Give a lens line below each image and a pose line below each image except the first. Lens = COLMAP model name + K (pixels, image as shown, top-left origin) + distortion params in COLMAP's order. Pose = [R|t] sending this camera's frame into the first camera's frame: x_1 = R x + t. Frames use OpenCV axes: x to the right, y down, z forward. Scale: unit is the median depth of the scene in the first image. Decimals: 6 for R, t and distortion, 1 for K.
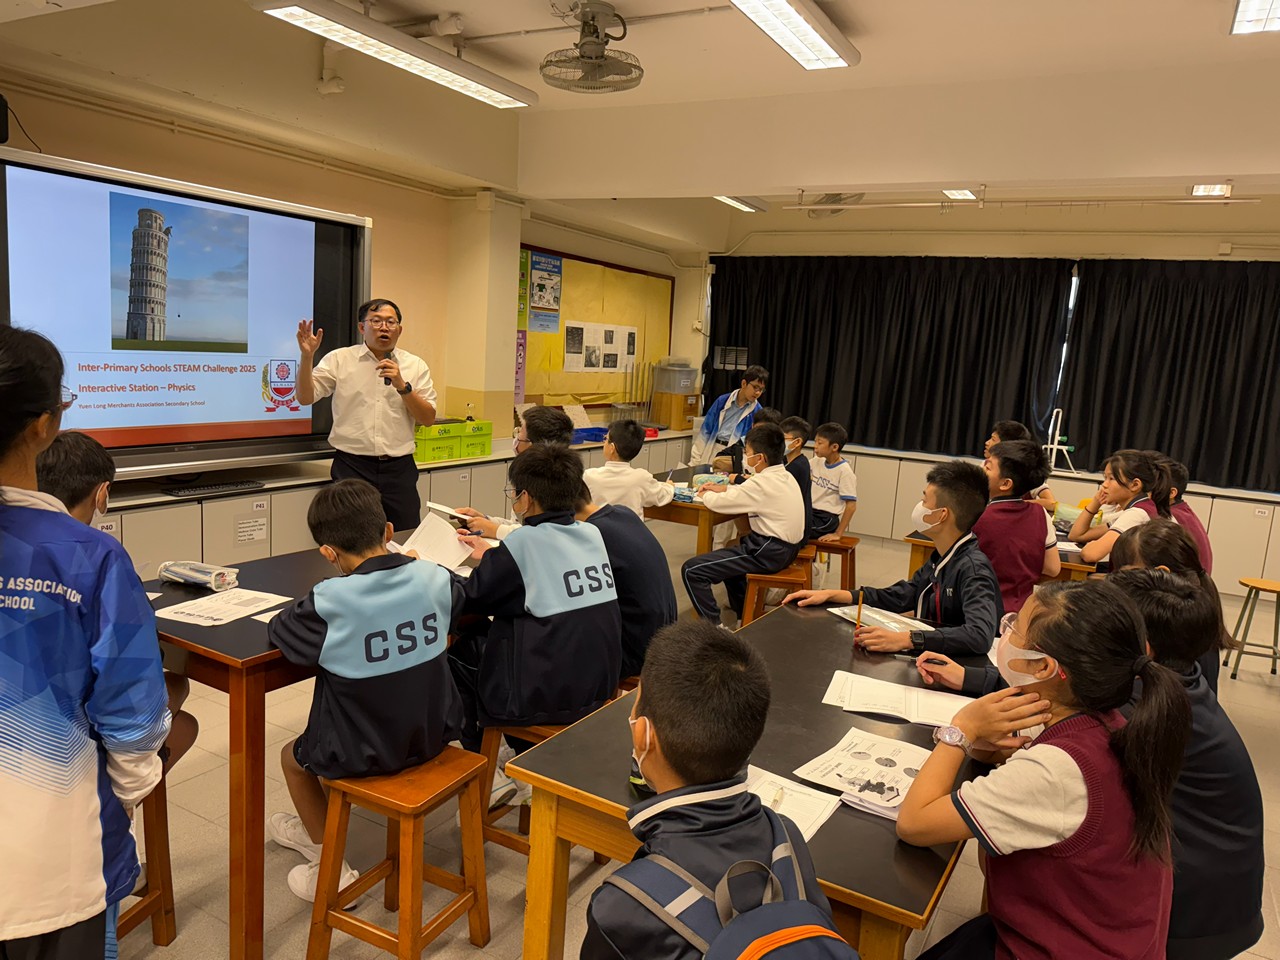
lens RADIAL K [[897.4, 0, 647.3], [0, 897.4, 481.8], [0, 0, 1]] dist [-0.005905, -0.008885]
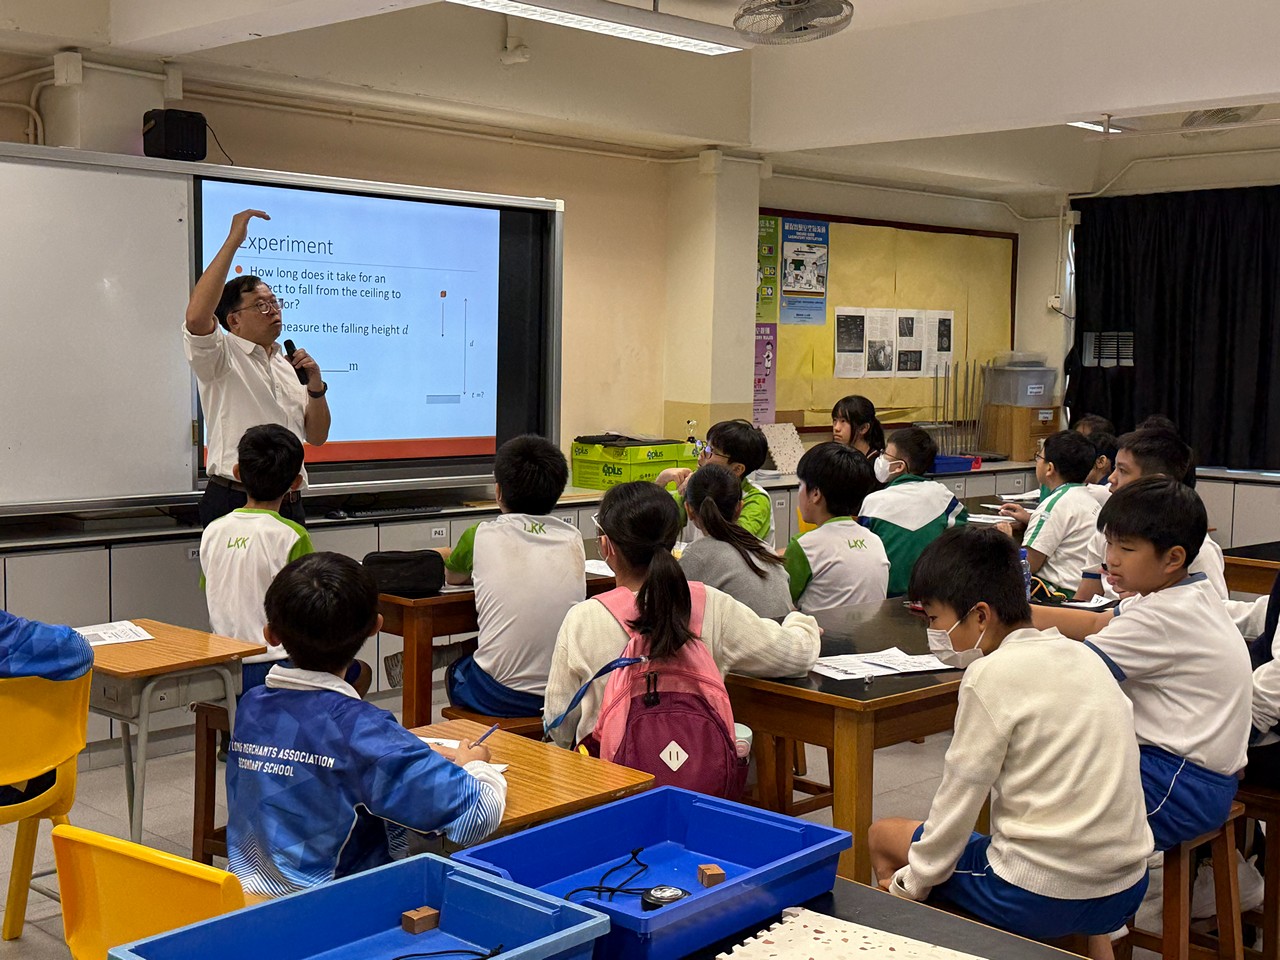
lens RADIAL K [[1669.2, 0, 639.4], [0, 1669.2, 479.2], [0, 0, 1]] dist [0.052669, 0.000000]
pose [[0.955177, -0.027295, -0.294775, 0.145581], [0.003655, 0.996752, -0.080452, 0.063444], [0.296014, 0.075768, 0.952174, -0.306672]]
